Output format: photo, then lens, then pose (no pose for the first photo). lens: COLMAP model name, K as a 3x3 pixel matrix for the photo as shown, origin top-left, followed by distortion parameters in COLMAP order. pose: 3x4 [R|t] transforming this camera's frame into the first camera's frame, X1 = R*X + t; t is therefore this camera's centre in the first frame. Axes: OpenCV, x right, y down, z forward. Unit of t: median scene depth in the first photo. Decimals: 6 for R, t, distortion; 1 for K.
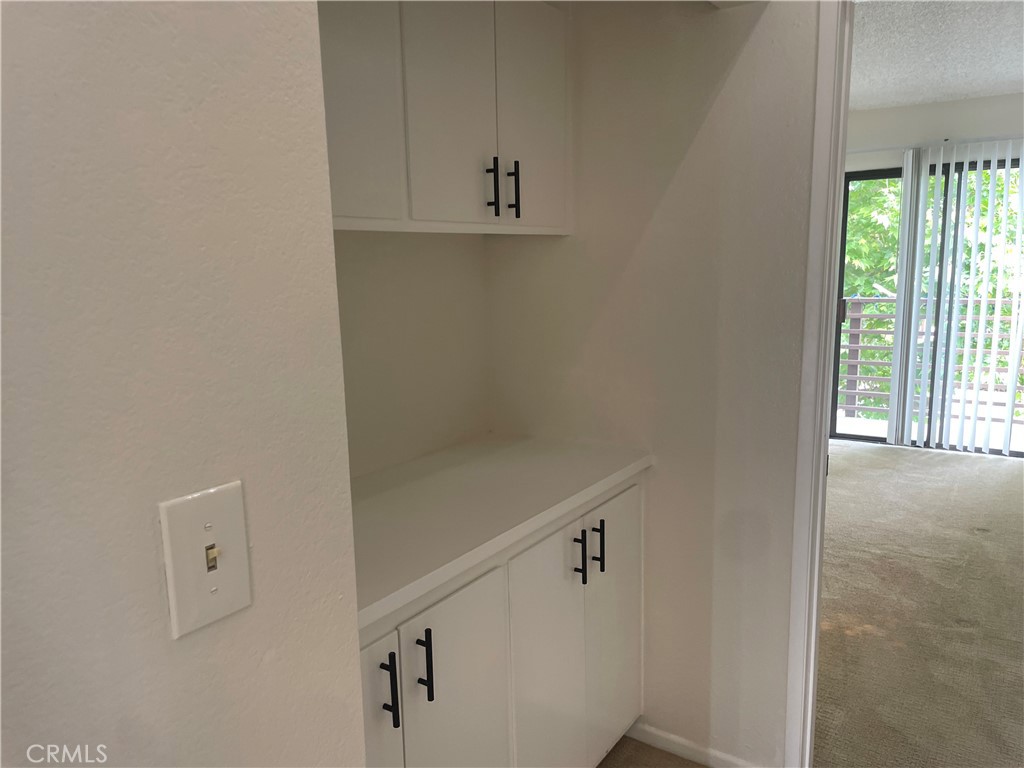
lens RADIAL K [[767.8, 0, 516.5], [0, 767.8, 384.9], [0, 0, 1]] dist [0.079613, -0.090294]
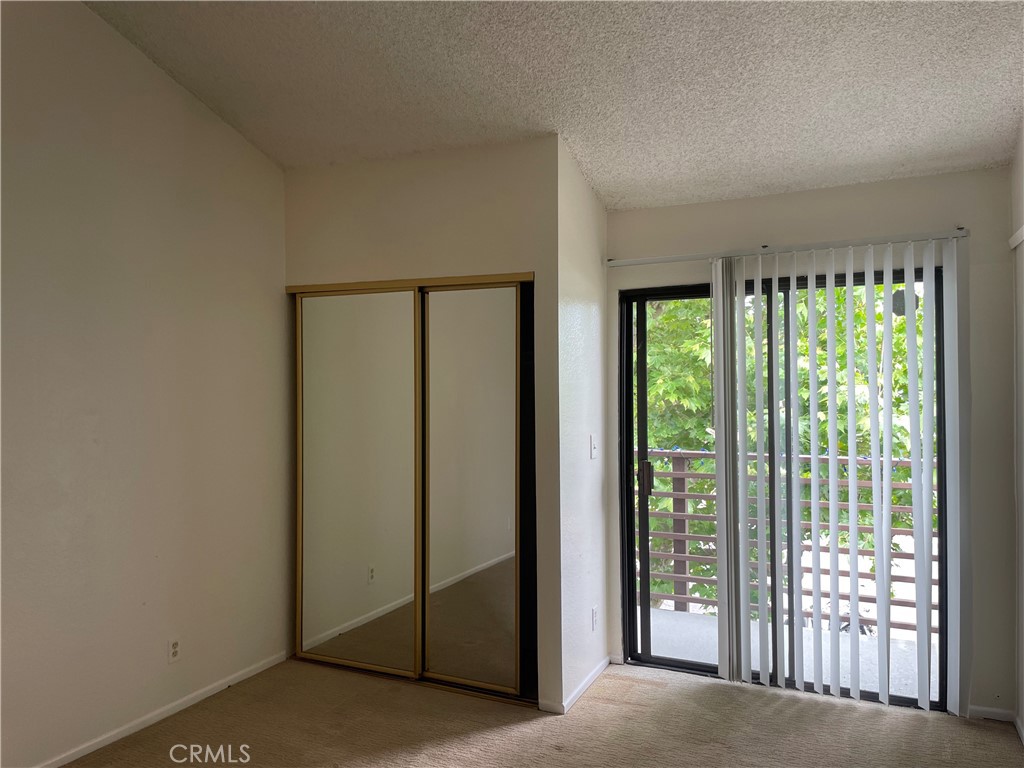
lens RADIAL K [[767.8, 0, 503.3], [0, 767.8, 379.4], [0, 0, 1]] dist [0.079613, -0.090294]
pose [[0.990190, 0.012199, 0.139194, 0.207243], [0.011206, 0.986039, -0.166139, -0.075050], [-0.139278, 0.166069, 0.976229, 0.345895]]
